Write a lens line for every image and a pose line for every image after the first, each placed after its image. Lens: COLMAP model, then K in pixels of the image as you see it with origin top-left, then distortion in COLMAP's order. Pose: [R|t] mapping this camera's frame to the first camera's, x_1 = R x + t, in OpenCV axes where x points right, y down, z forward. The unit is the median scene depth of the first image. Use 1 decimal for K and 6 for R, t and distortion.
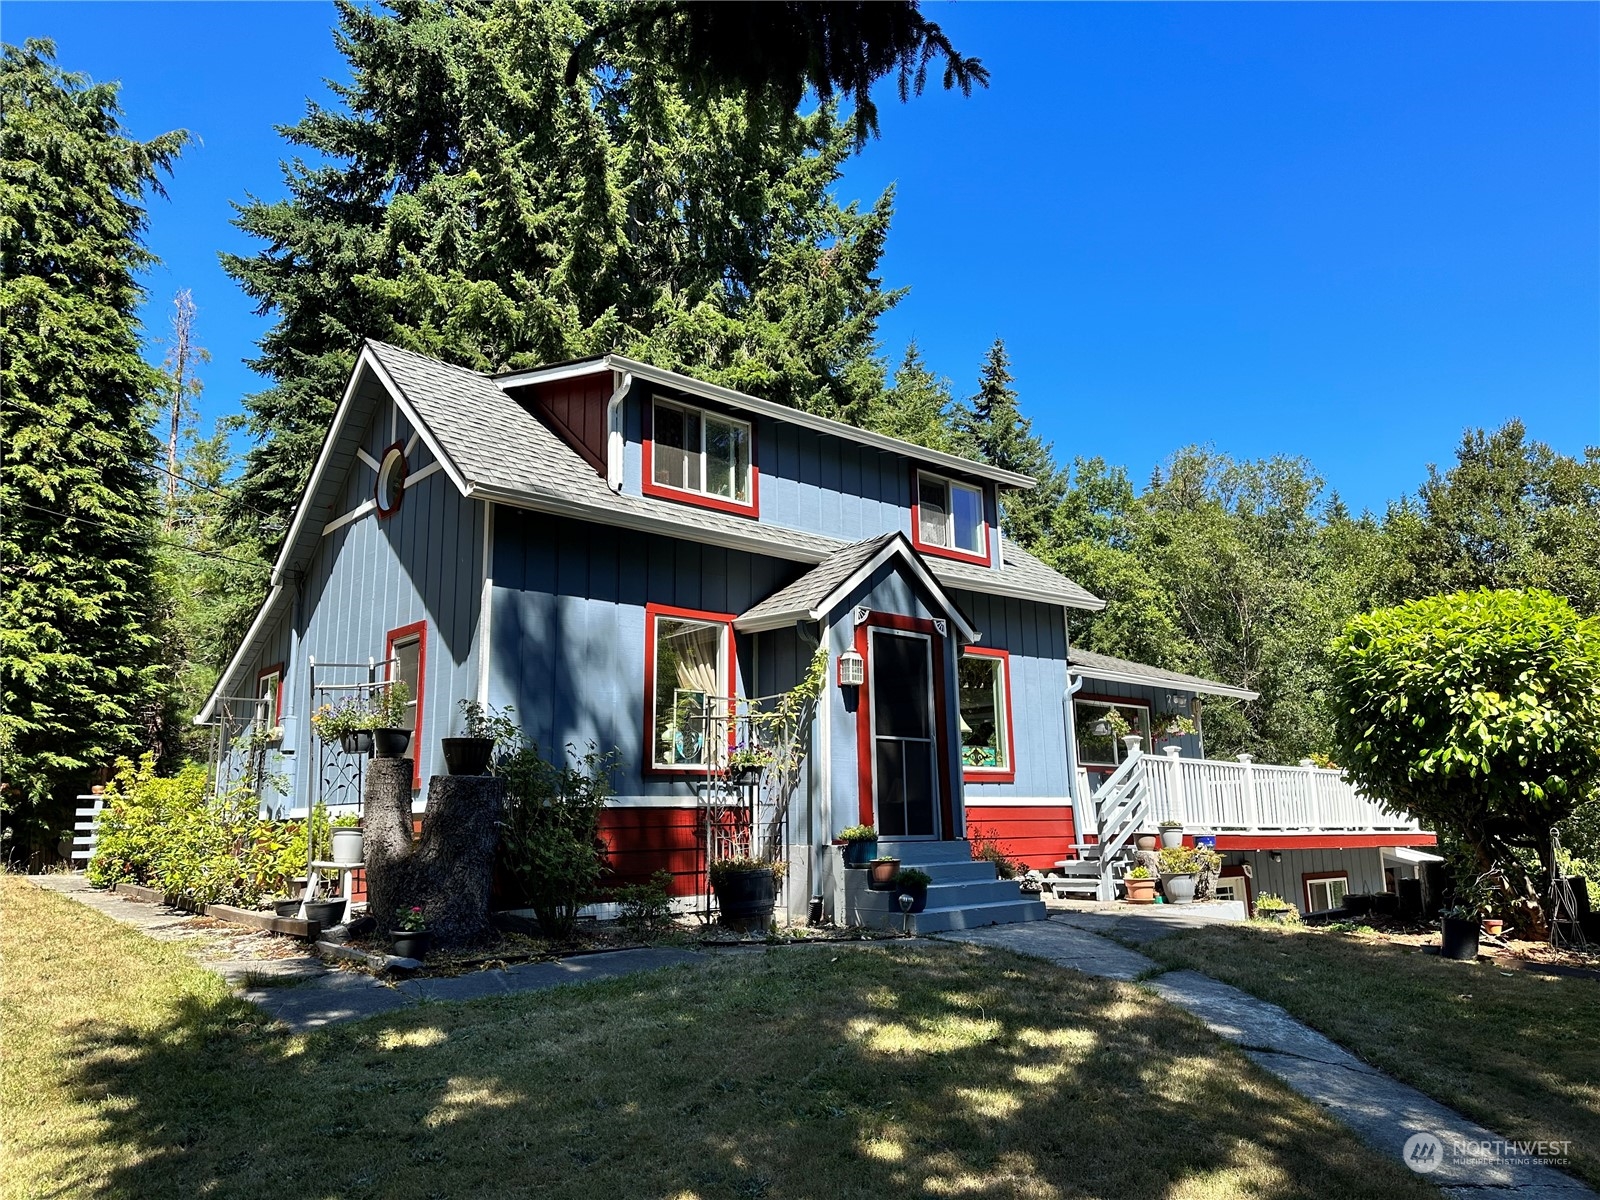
lens RADIAL K [[1119.4, 0, 779.5], [0, 1119.4, 601.5], [0, 0, 1]] dist [0.099847, -0.138985]
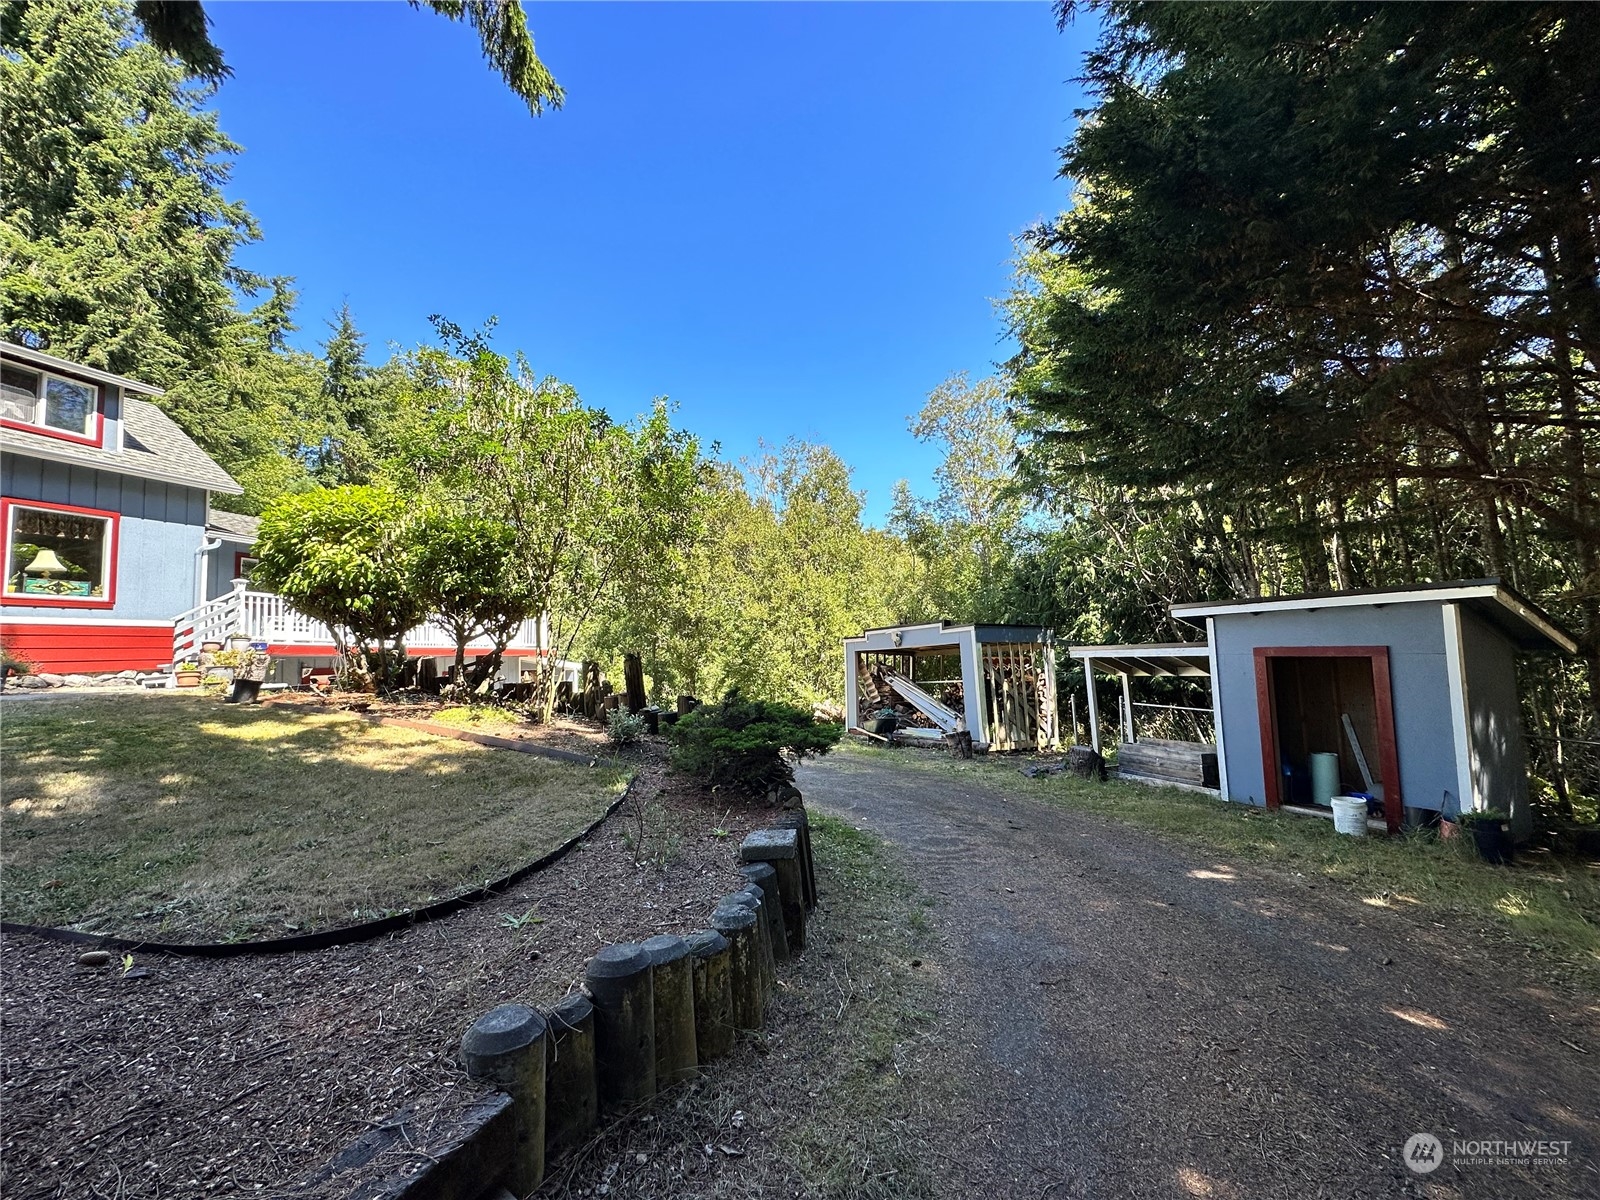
lens RADIAL K [[637.2, 0, 802.0], [0, 637.2, 601.6], [0, 0, 1]] dist [-0.001336, 0.000468]
pose [[0.844469, 0.024656, 0.535037, 0.548862], [-0.077312, 0.994090, 0.076215, 0.031512], [-0.529995, -0.105727, 0.841384, -0.098628]]
